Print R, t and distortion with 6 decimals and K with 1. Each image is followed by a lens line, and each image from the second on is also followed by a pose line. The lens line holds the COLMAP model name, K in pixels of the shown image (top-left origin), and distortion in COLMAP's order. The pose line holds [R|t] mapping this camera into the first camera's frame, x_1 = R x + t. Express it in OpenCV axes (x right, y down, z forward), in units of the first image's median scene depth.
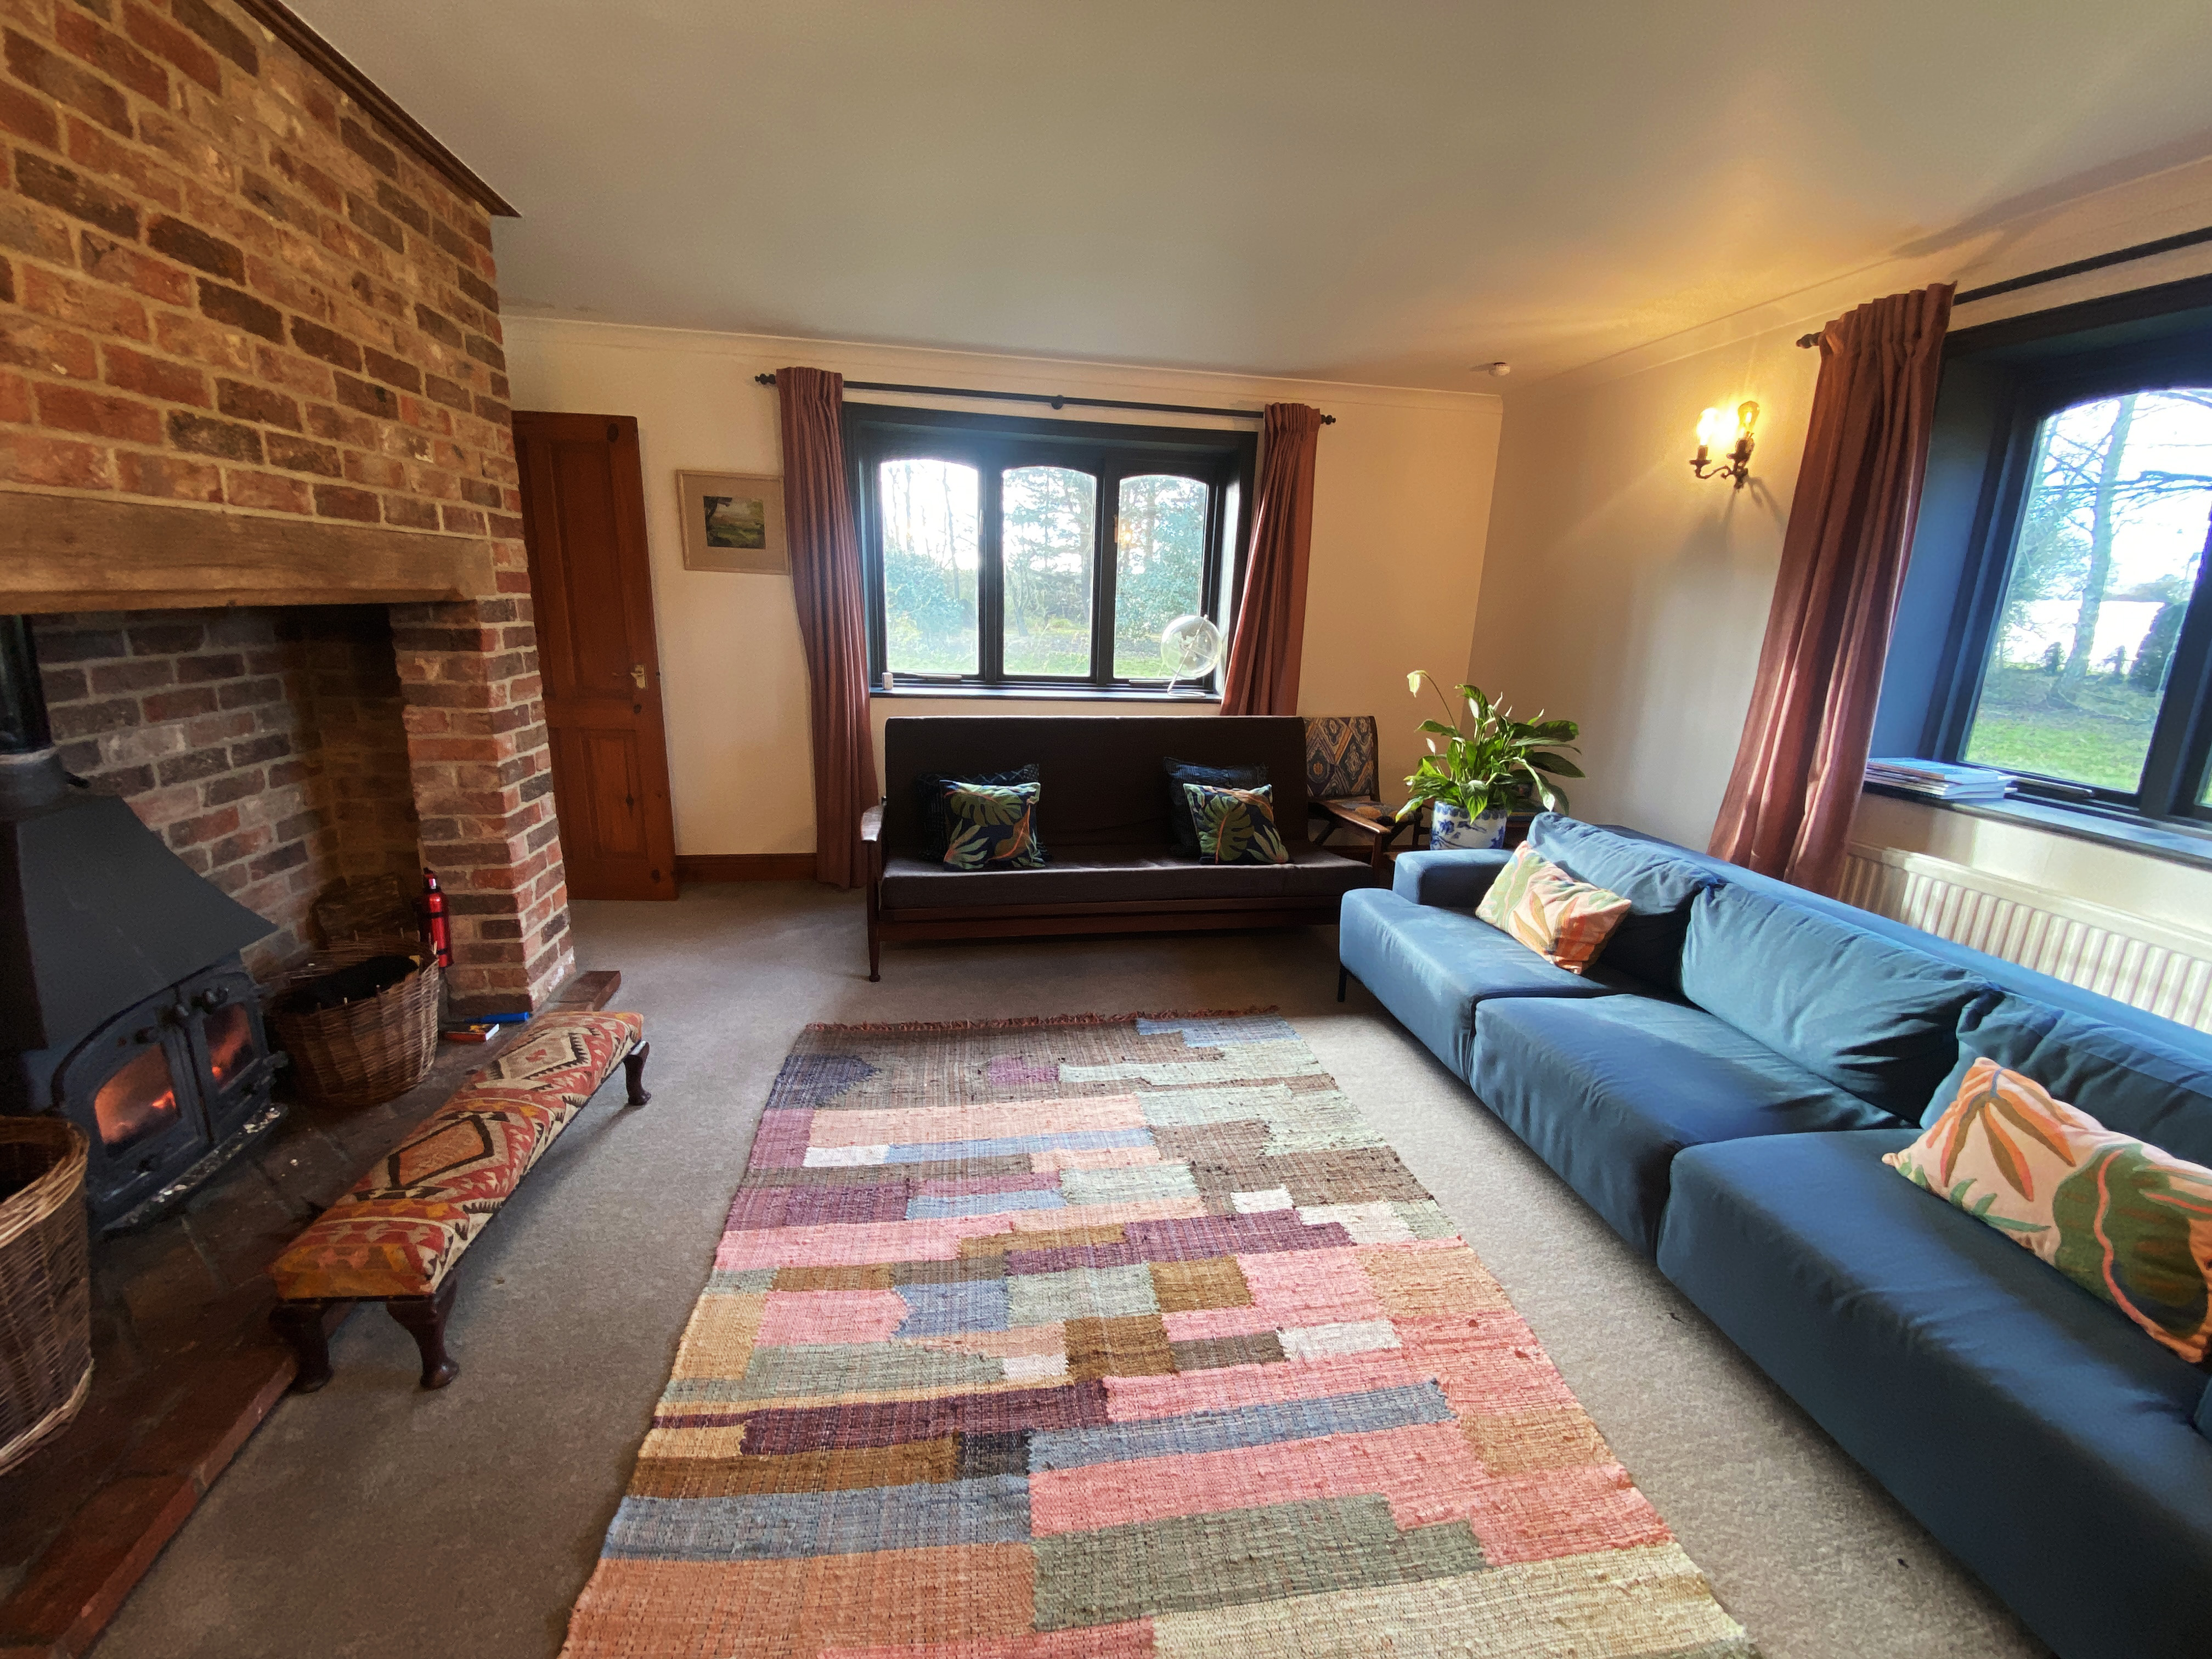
lens RADIAL K [[894.0, 0, 1106.0], [0, 894.0, 829.5], [0, 0, 1]] dist [0.005842, -0.014386]
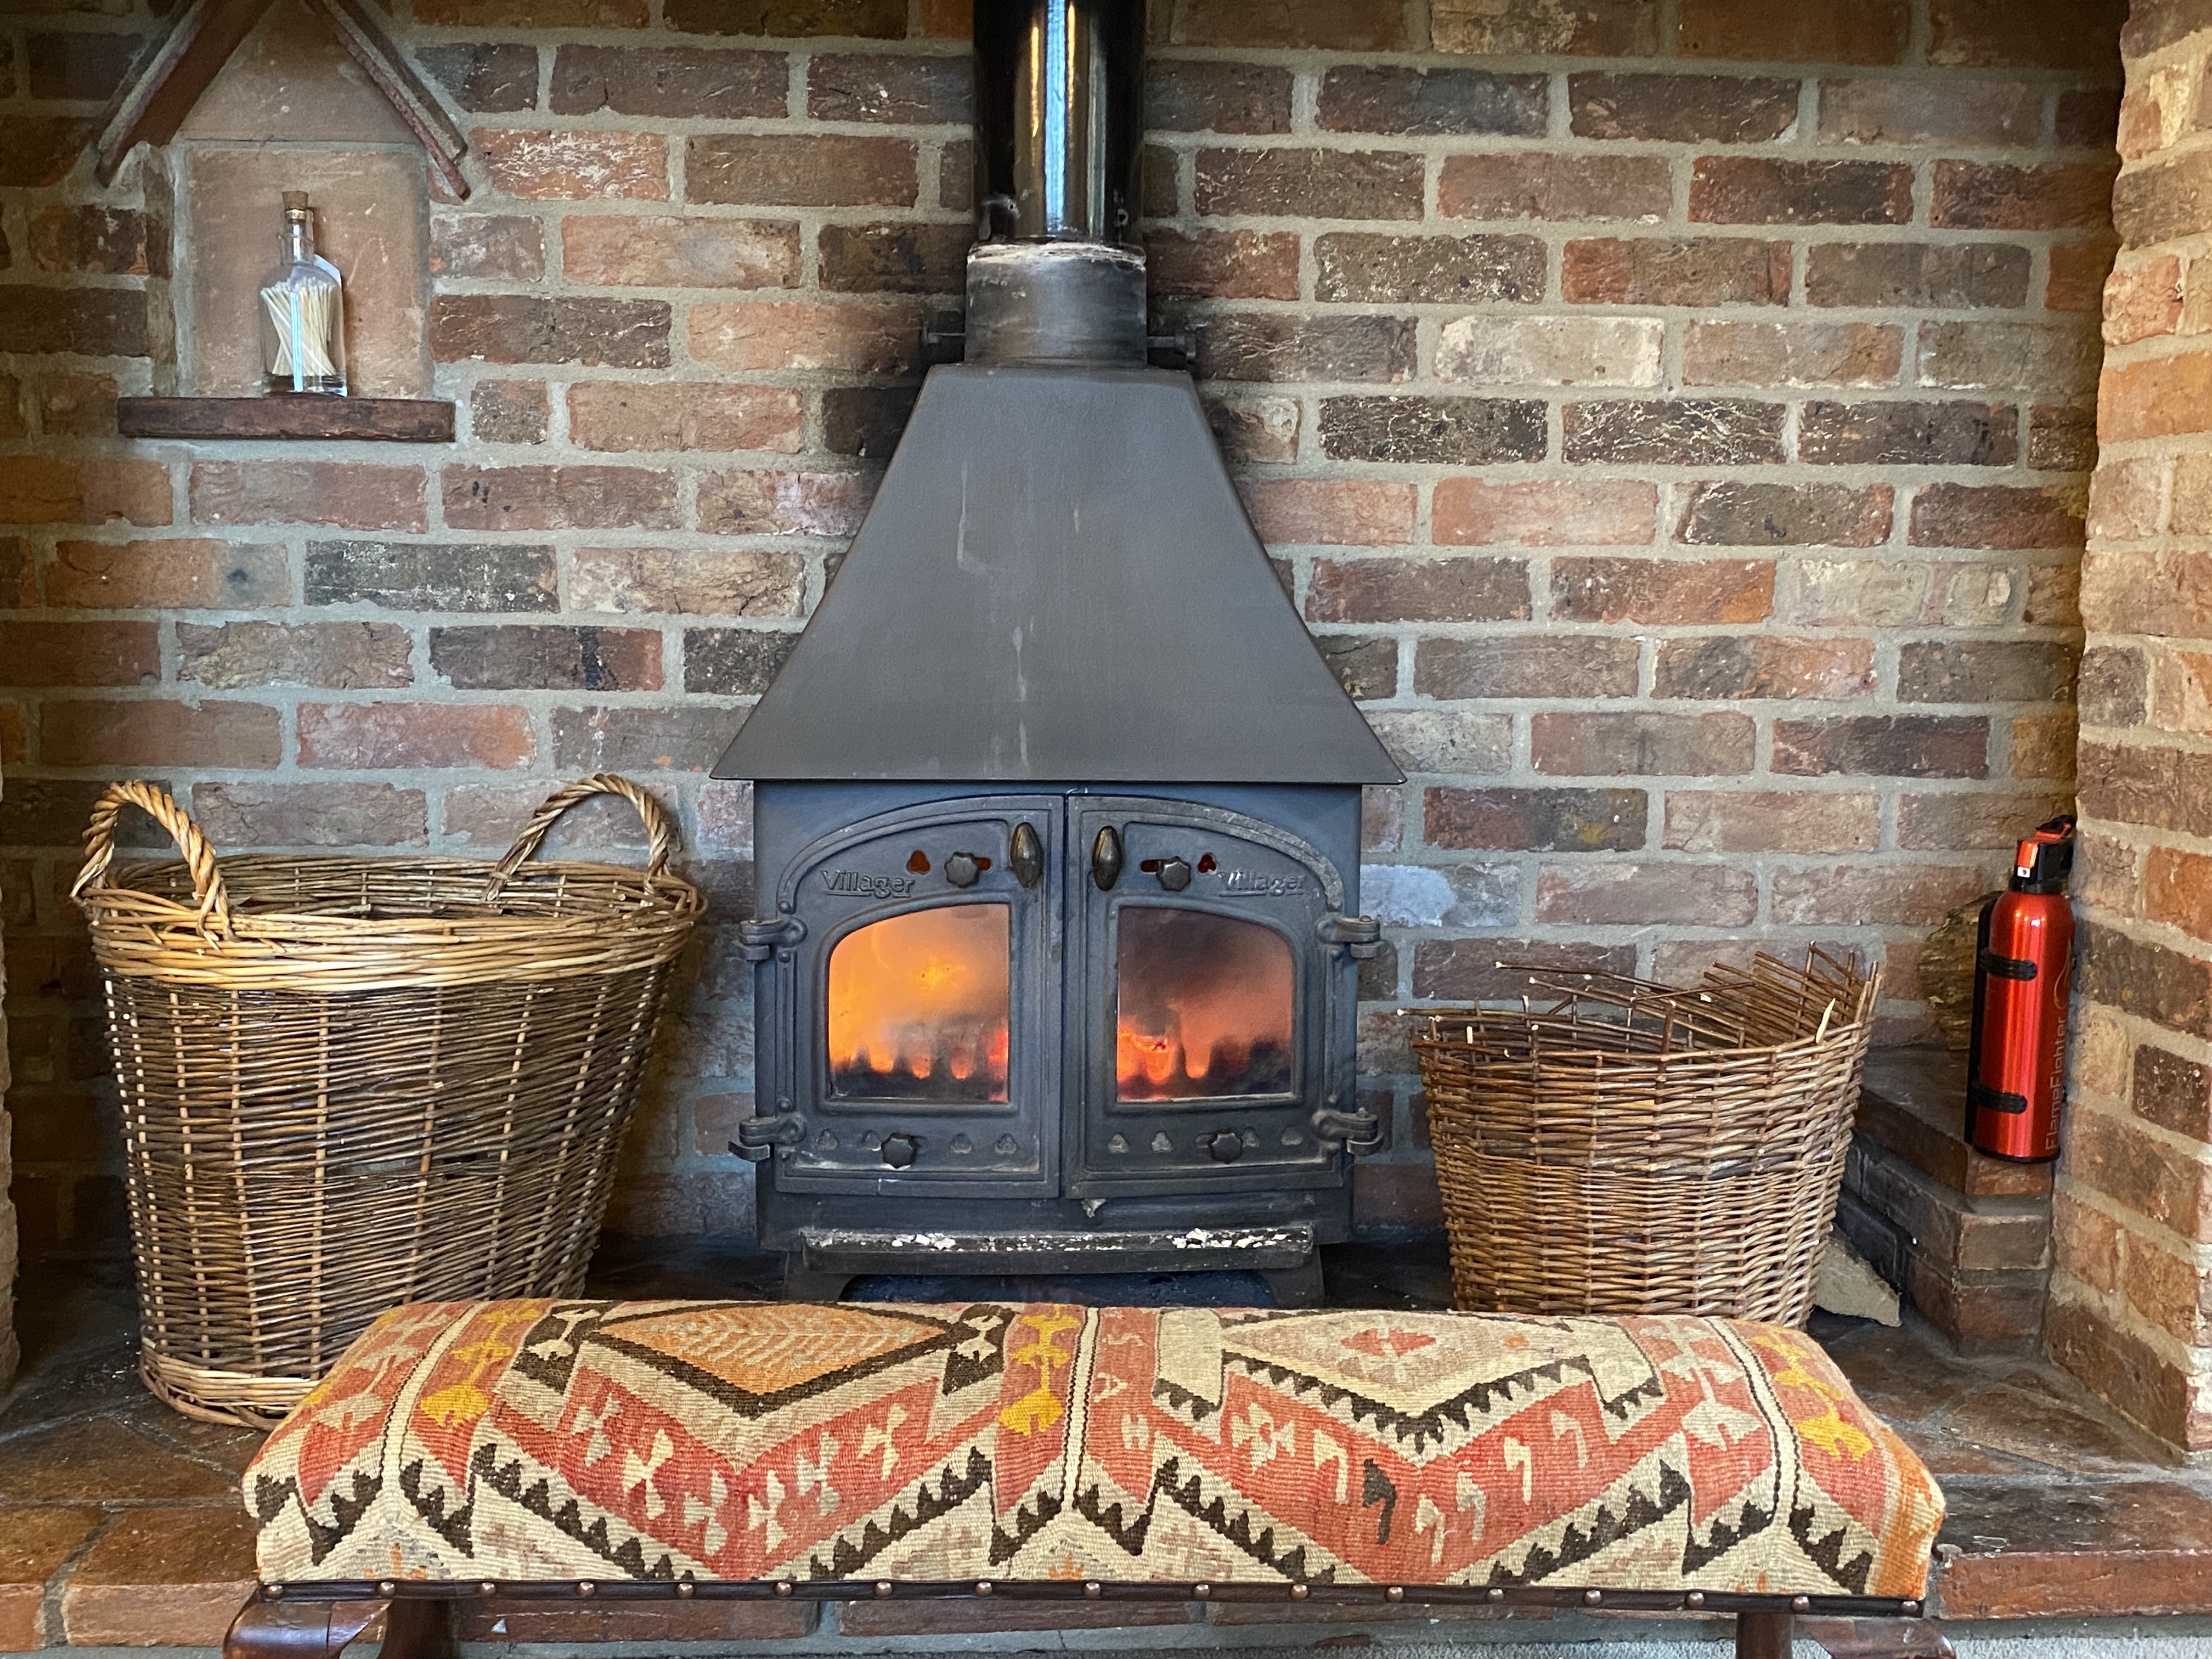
lens RADIAL K [[2188.5, 0, 1106.0], [0, 2188.5, 829.5], [0, 0, 1]] dist [0.102774, -0.247093]
pose [[-0.117659, 0.075568, -0.990175, -0.006873], [-0.260623, 0.959799, 0.104218, 0.065806], [0.958244, 0.270324, -0.093234, 0.942219]]
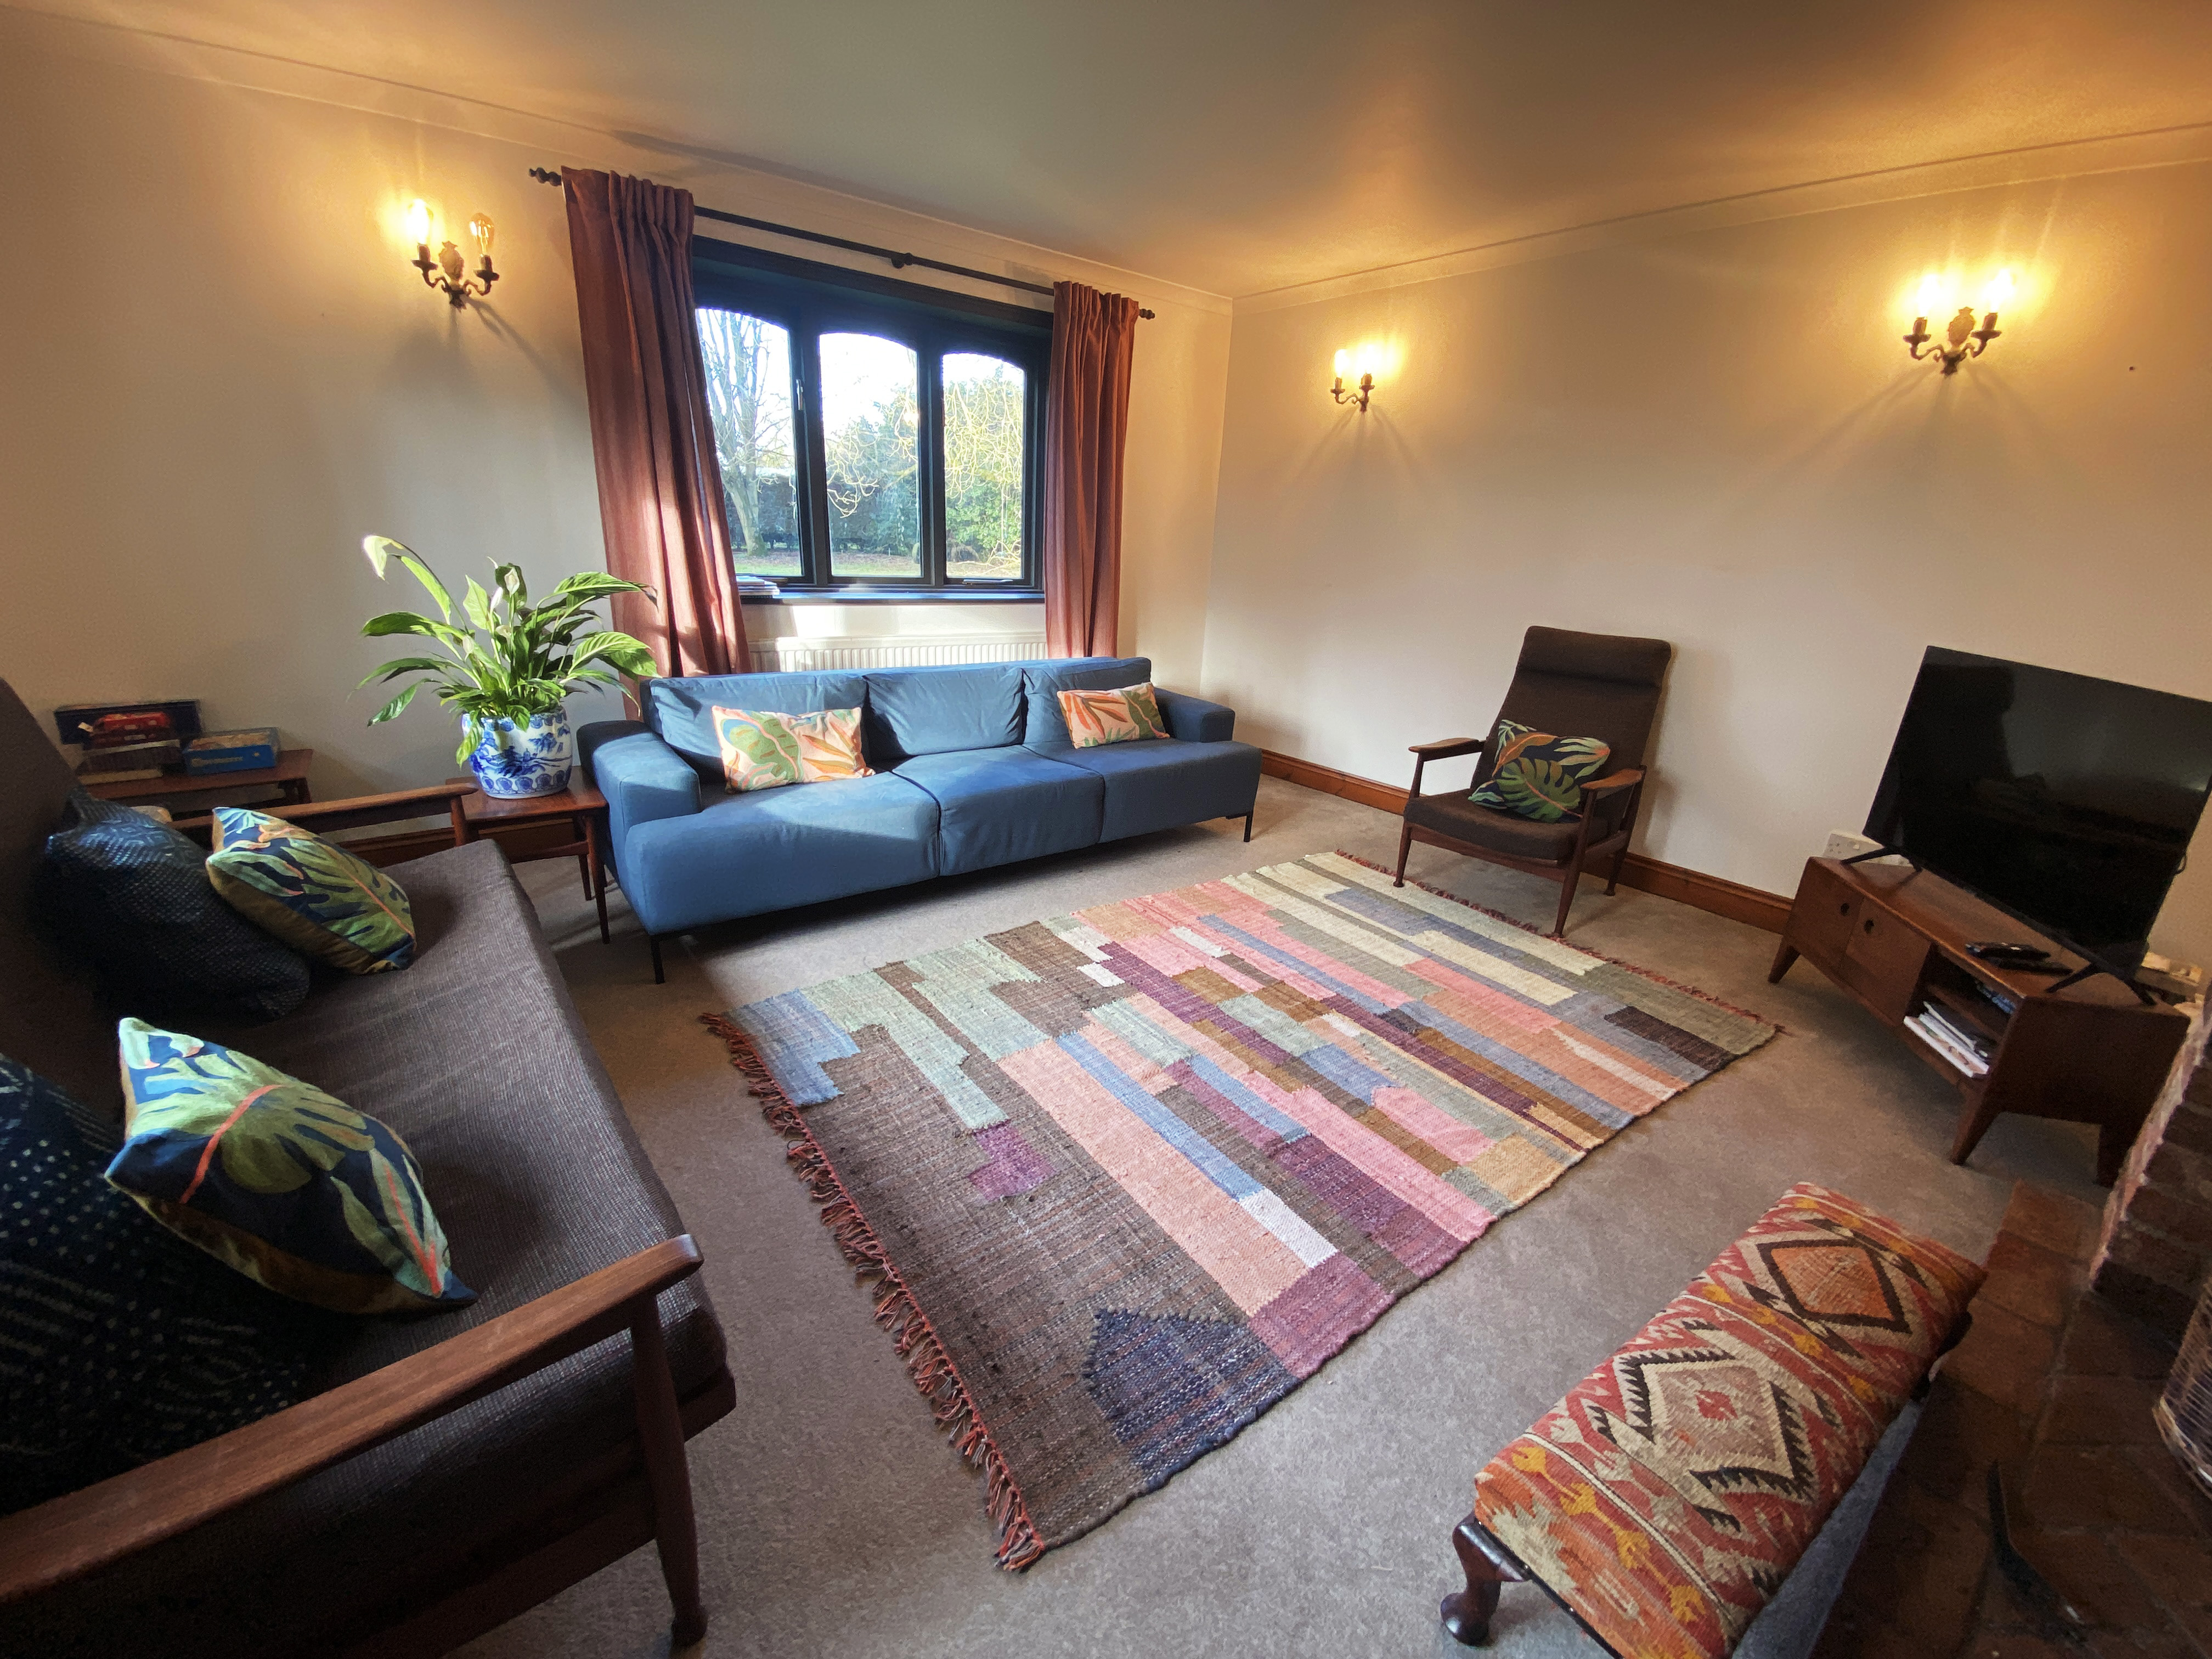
lens RADIAL K [[901.7, 0, 1106.0], [0, 901.7, 829.5], [0, 0, 1]] dist [0.001799, -0.014624]
pose [[-0.474916, -0.337201, 0.812865, -0.777535], [0.157953, 0.876016, 0.455682, -0.331576], [-0.865740, 0.344805, -0.362773, 1.379972]]
